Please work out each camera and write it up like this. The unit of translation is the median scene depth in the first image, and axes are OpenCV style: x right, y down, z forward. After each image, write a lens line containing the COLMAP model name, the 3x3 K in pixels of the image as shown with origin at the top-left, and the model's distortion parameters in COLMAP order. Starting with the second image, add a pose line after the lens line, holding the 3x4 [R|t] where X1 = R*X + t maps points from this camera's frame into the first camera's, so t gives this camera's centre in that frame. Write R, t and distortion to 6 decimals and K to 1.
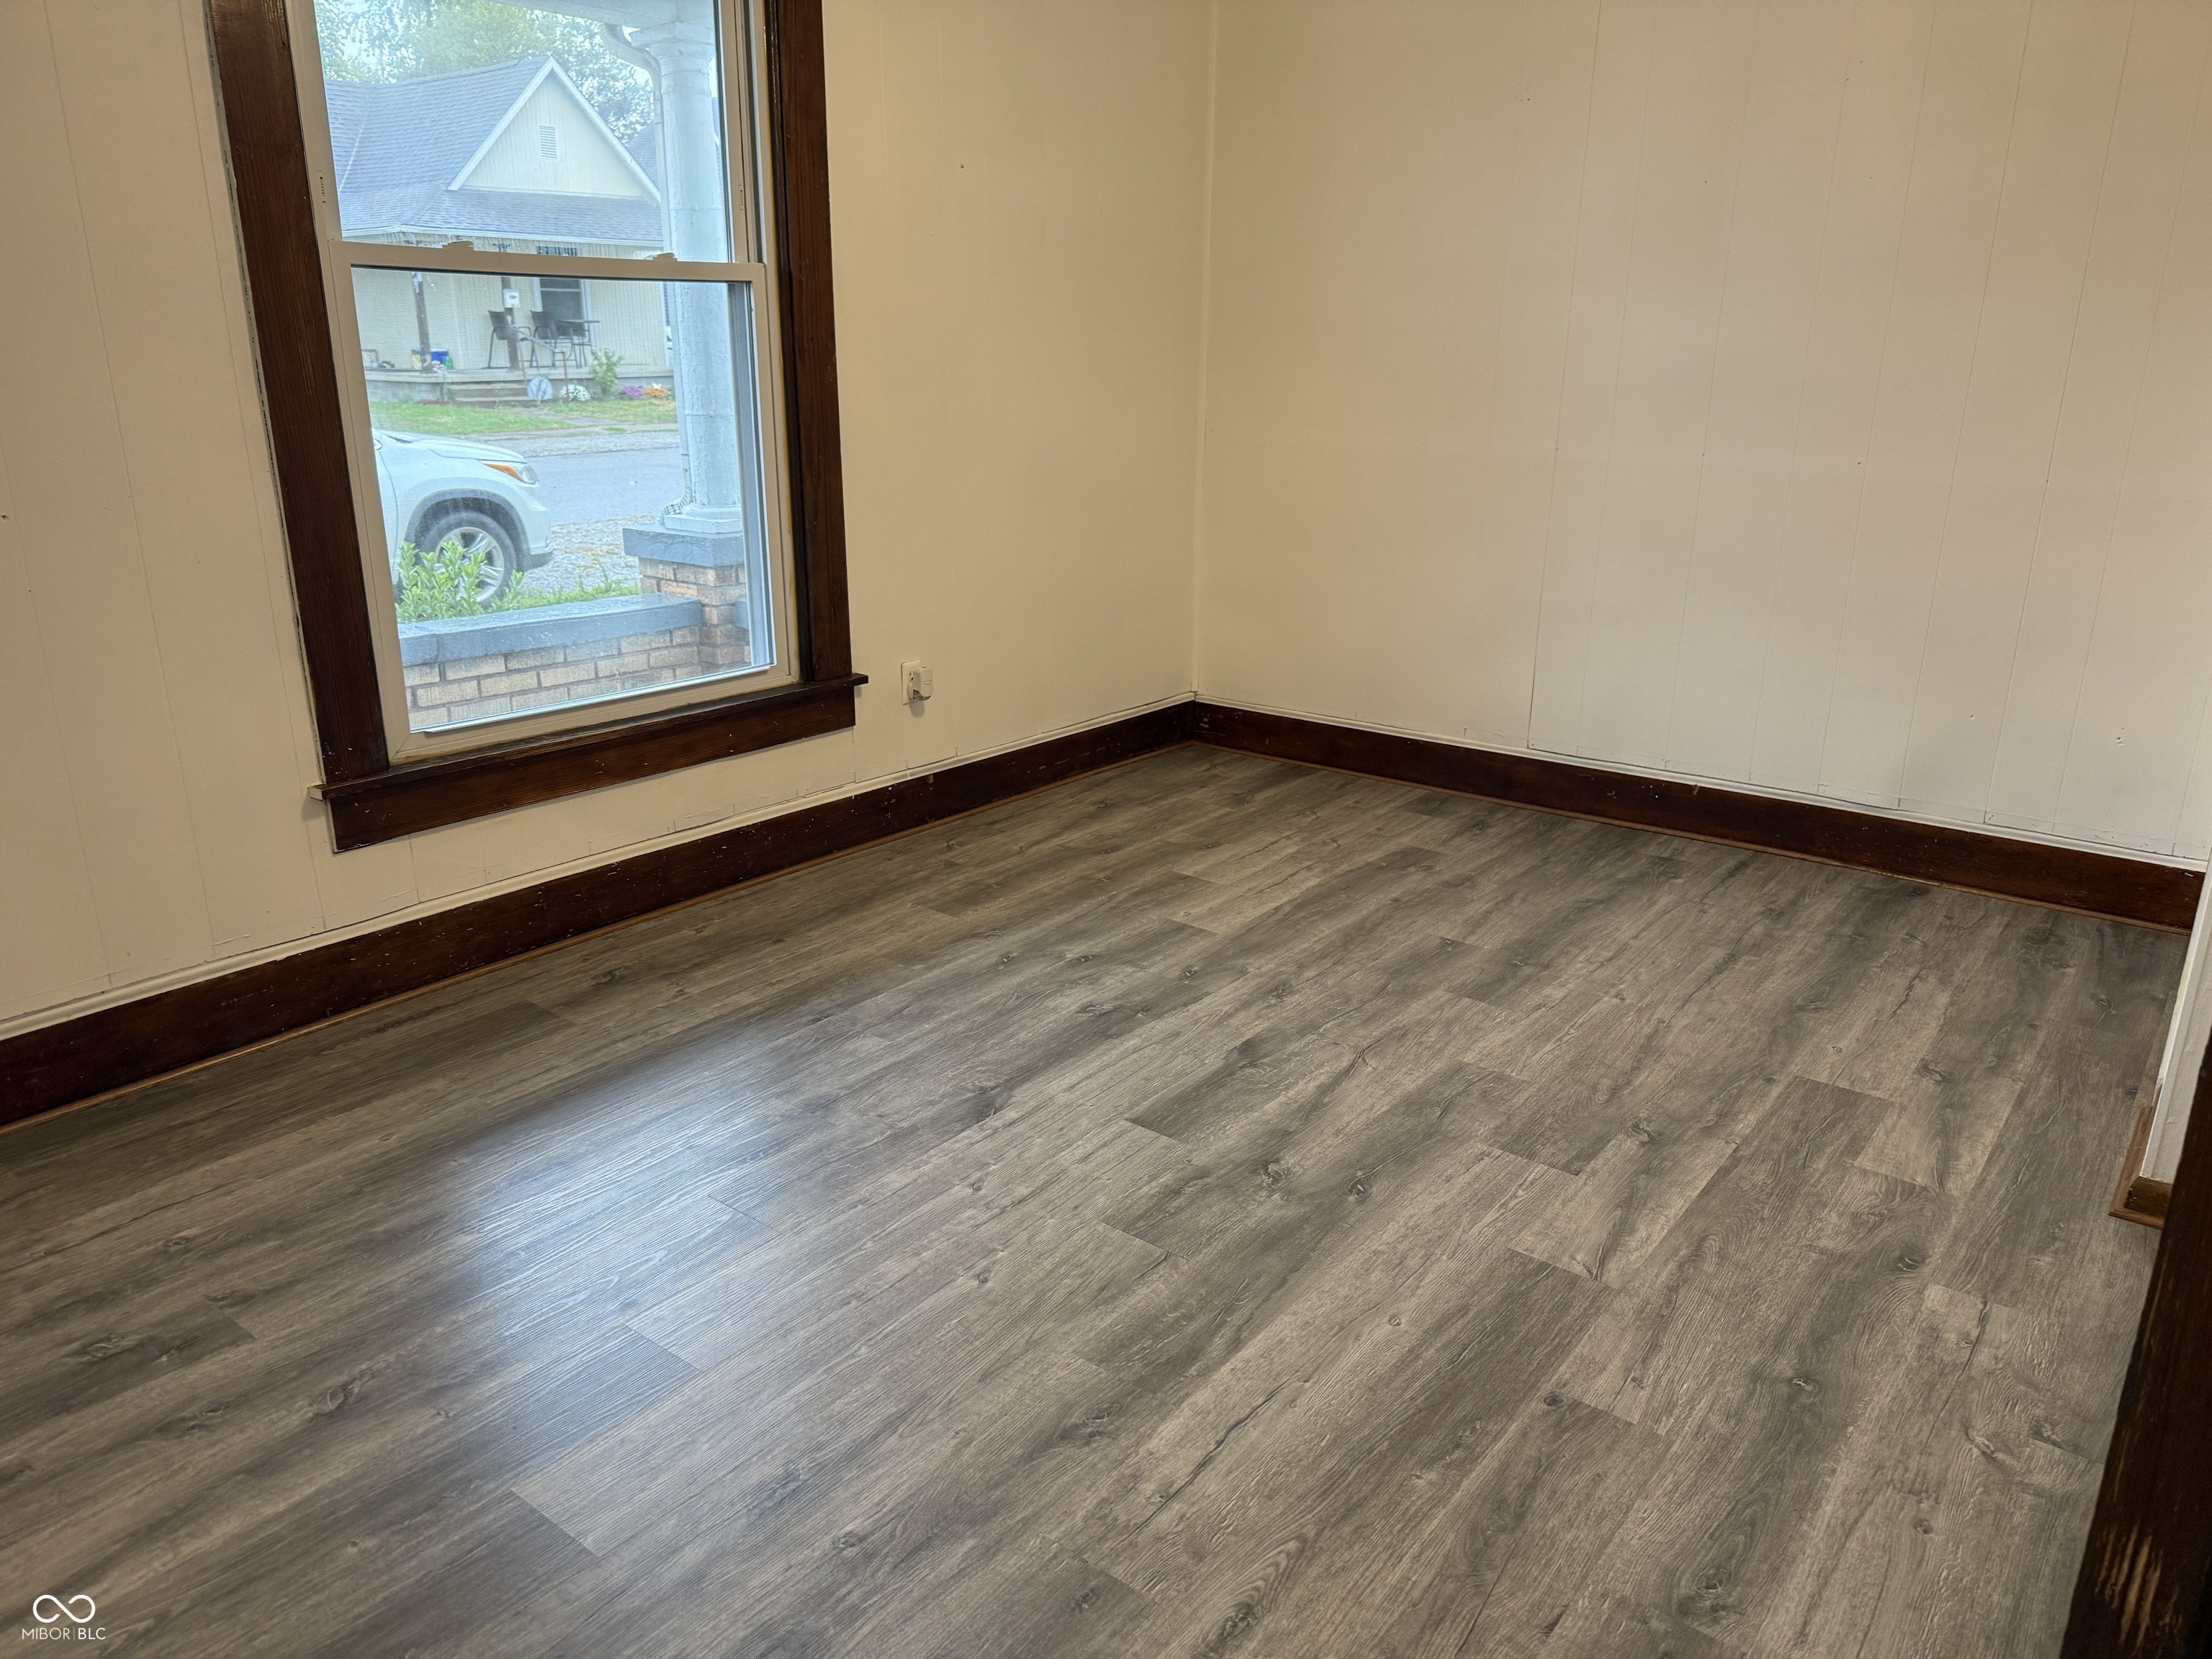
lens RADIAL K [[1544.1, 0, 1106.0], [0, 1544.1, 829.5], [0, 0, 1]] dist [0.036766, -0.003500]
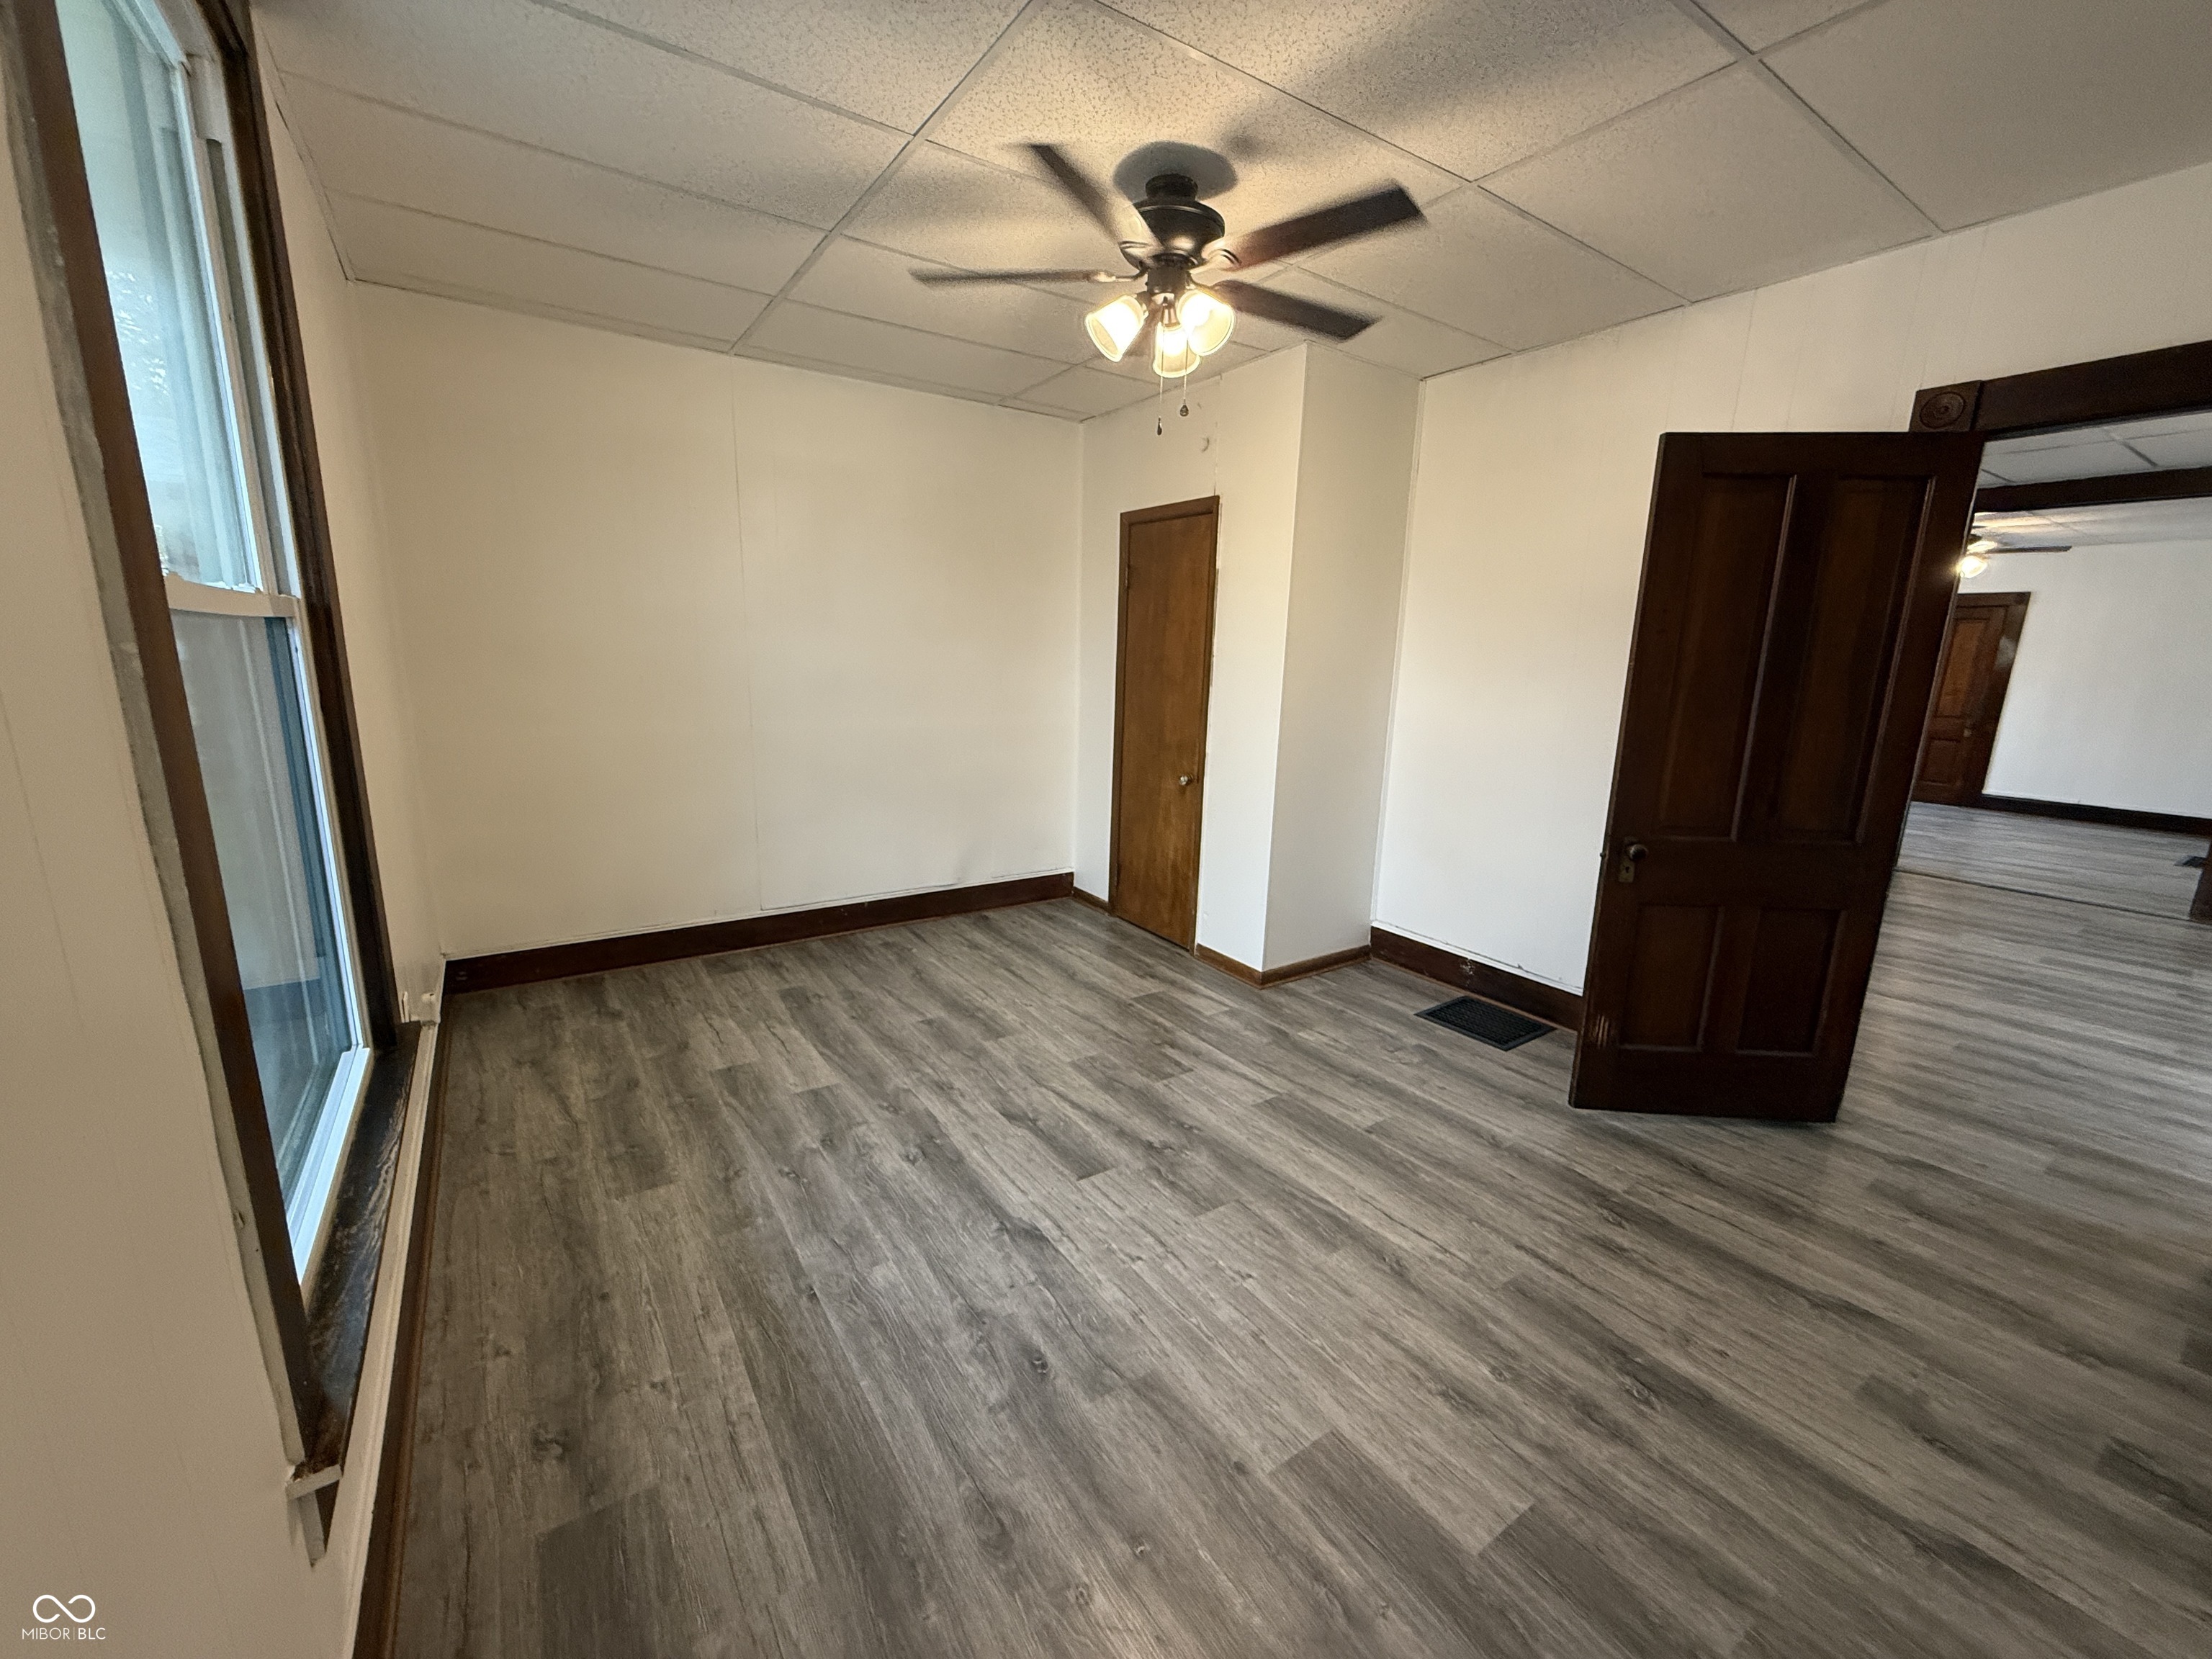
lens RADIAL K [[879.5, 0, 1100.9], [0, 879.5, 834.8], [0, 0, 1]] dist [-0.001999, 0.000100]
pose [[0.313846, -0.200034, 0.928163, -0.587976], [0.263187, 0.957577, 0.117380, -0.191893], [-0.912268, 0.207441, 0.353179, 0.496465]]
